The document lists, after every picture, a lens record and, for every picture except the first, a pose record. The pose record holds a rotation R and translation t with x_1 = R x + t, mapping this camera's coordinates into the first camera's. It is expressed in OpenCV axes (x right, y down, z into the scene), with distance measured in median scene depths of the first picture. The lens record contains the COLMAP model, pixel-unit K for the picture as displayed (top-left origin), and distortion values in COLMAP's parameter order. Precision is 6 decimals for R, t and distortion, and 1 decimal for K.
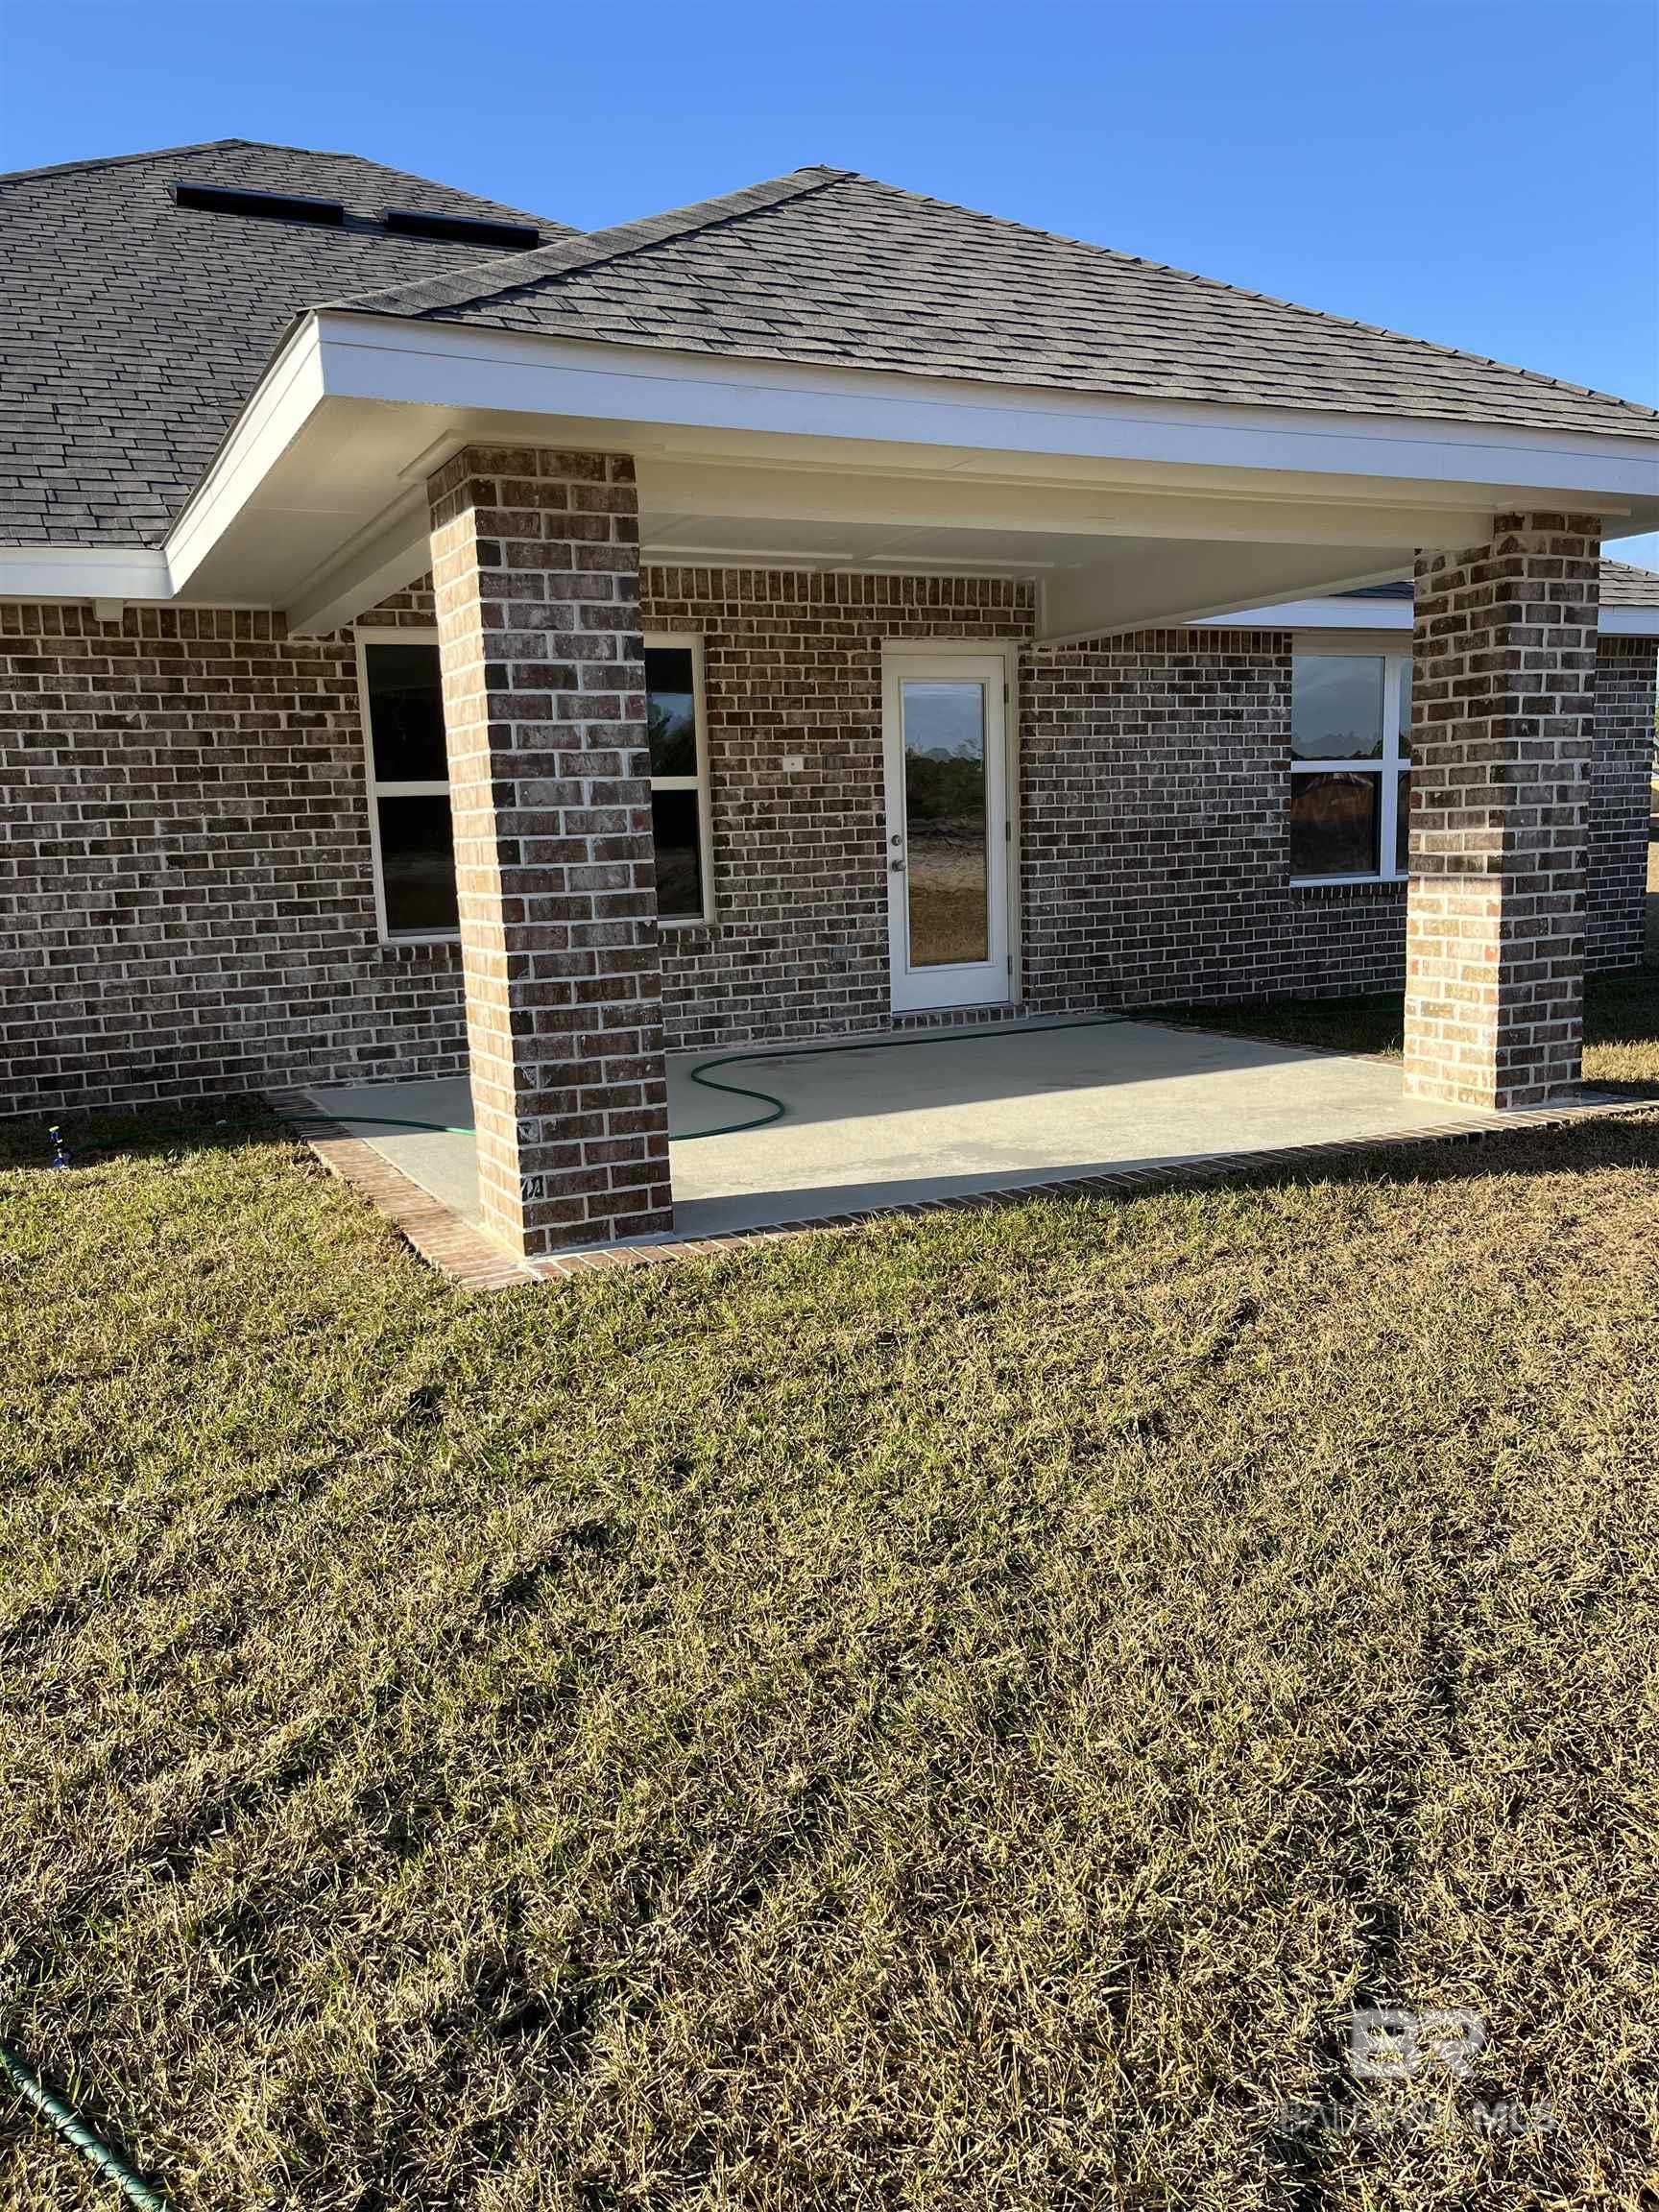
lens RADIAL K [[1692.7, 0, 829.5], [0, 1692.7, 1106.0], [0, 0, 1]] dist [0.038666, -0.051302]
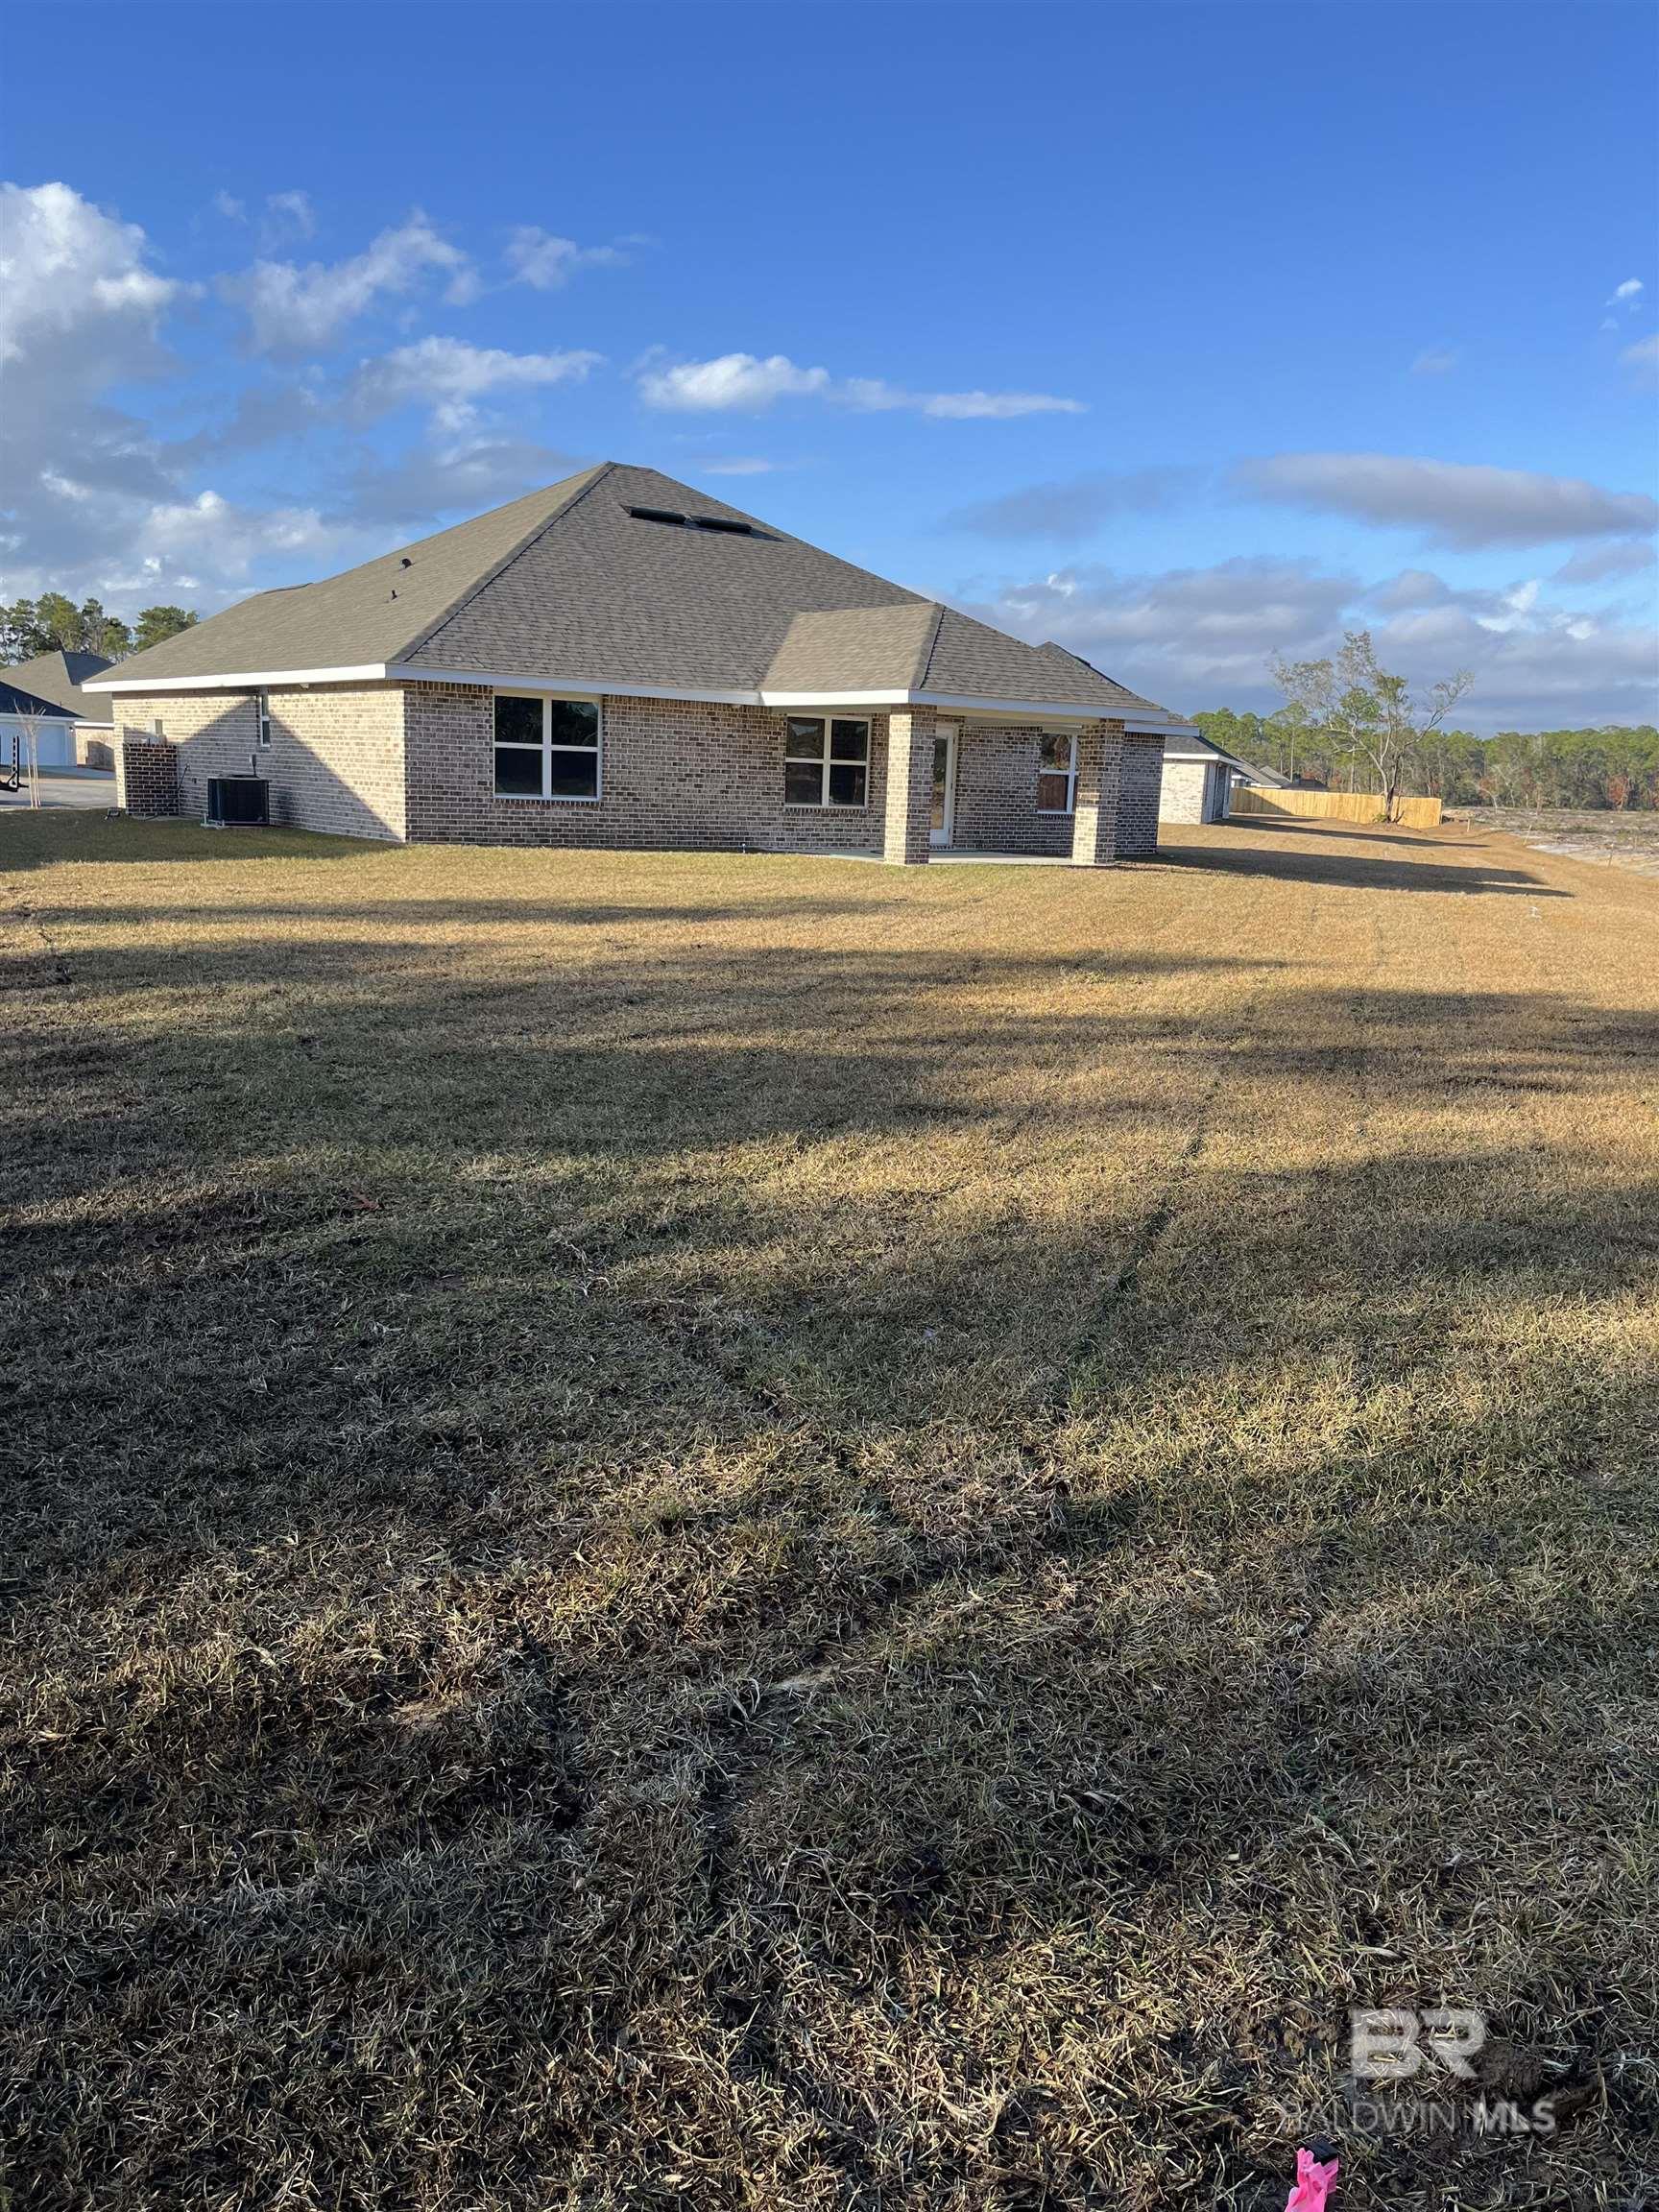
lens RADIAL K [[1692.7, 0, 829.5], [0, 1692.7, 1106.0], [0, 0, 1]] dist [0.038666, -0.051302]
pose [[0.982223, 0.036040, 0.184223, -0.765854], [-0.038988, 0.999163, 0.012407, 0.450920], [-0.183622, -0.019369, 0.982806, -2.312722]]
